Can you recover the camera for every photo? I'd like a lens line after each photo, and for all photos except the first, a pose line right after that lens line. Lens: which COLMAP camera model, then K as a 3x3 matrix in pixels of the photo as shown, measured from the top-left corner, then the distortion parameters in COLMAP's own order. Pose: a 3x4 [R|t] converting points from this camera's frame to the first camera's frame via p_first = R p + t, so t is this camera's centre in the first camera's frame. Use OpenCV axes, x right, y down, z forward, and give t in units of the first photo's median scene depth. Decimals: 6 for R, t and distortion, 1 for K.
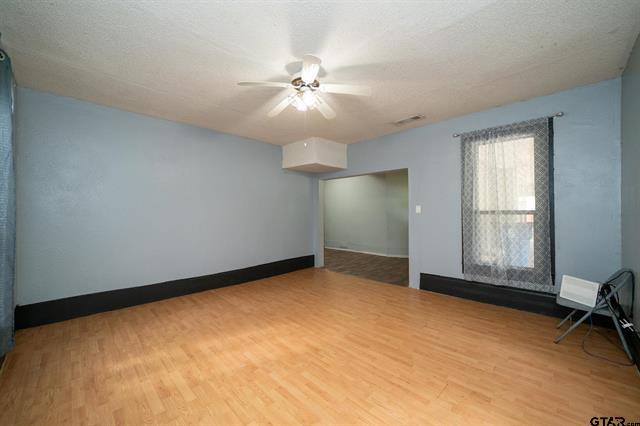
lens RADIAL K [[249.4, 0, 320.8], [0, 249.4, 211.8], [0, 0, 1]] dist [0.001168, -0.000456]
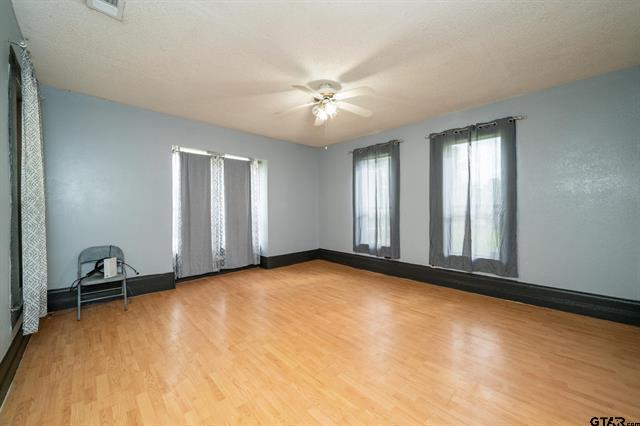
lens RADIAL K [[249.4, 0, 319.3], [0, 249.4, 211.4], [0, 0, 1]] dist [0.001168, -0.000456]
pose [[-0.999765, 0.009769, 0.019364, -0.047021], [0.009922, 0.999920, 0.007814, 0.028876], [-0.019287, 0.008004, -0.999782, 2.069894]]
